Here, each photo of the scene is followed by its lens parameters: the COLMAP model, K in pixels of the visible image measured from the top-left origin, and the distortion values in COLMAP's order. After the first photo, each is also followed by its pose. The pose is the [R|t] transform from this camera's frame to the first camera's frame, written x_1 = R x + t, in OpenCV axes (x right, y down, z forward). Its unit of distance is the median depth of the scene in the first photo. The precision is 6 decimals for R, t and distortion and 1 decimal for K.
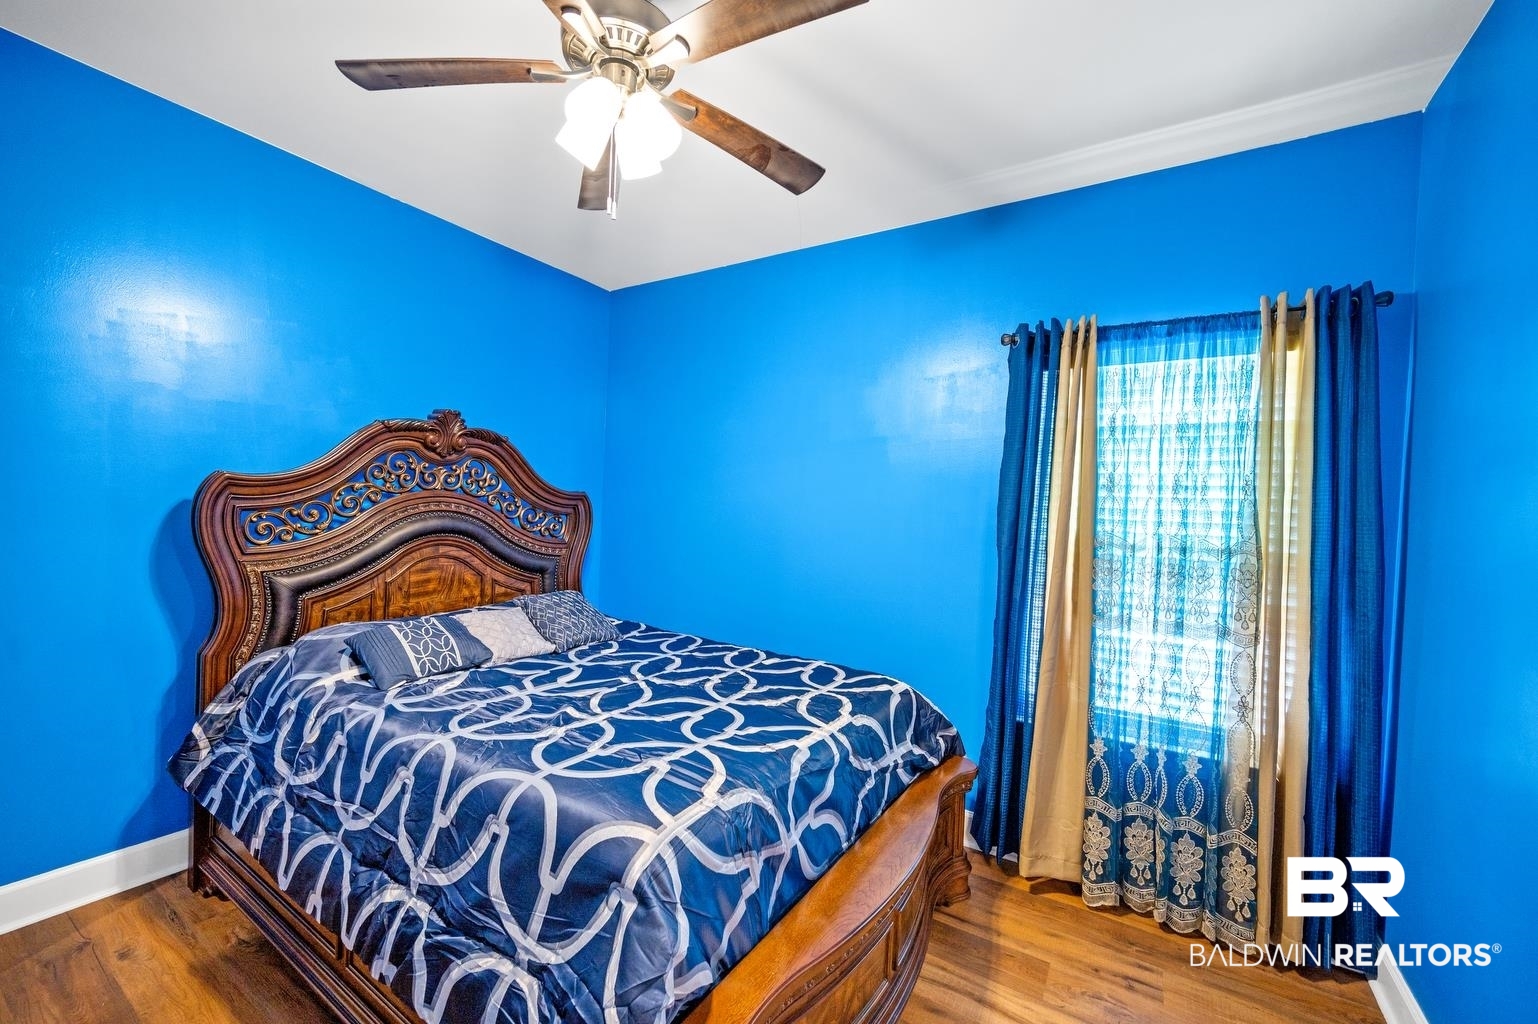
lens RADIAL K [[609.8, 0, 769.0], [0, 609.8, 512.0], [0, 0, 1]] dist [0.001206, 0.000156]
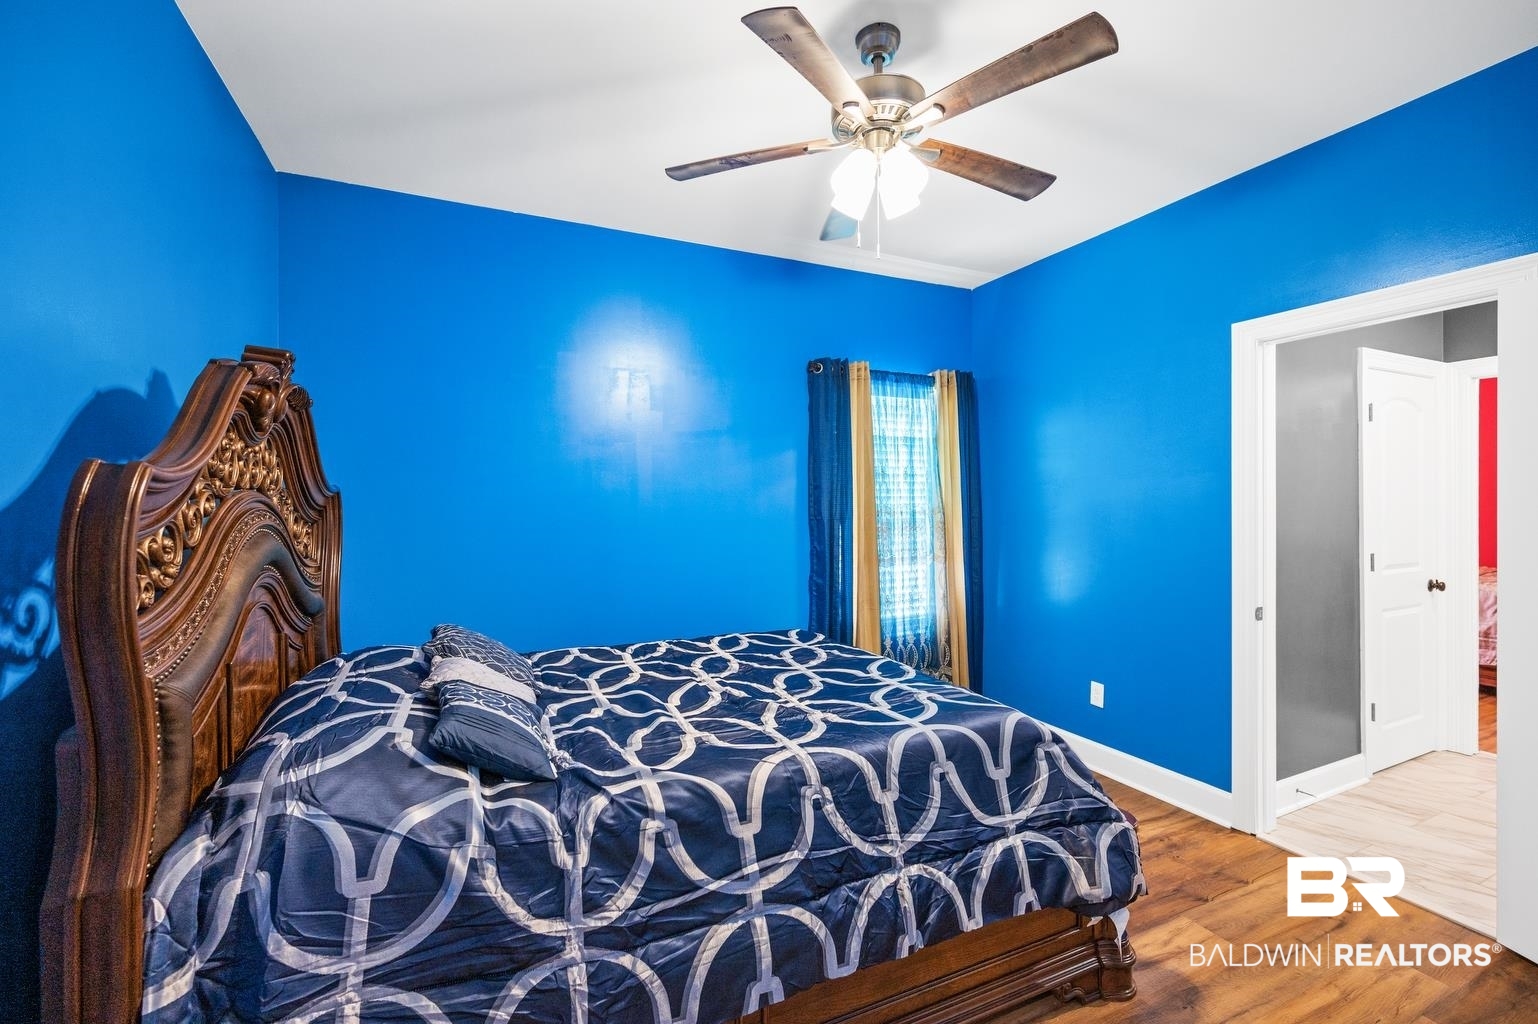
lens RADIAL K [[657.2, 0, 769.6], [0, 657.2, 507.6], [0, 0, 1]] dist [-0.000616, -0.000095]
pose [[0.534868, -0.049774, 0.843468, -0.993757], [0.035284, 0.998708, 0.036560, -0.031035], [-0.844199, 0.010206, 0.535933, 0.346519]]
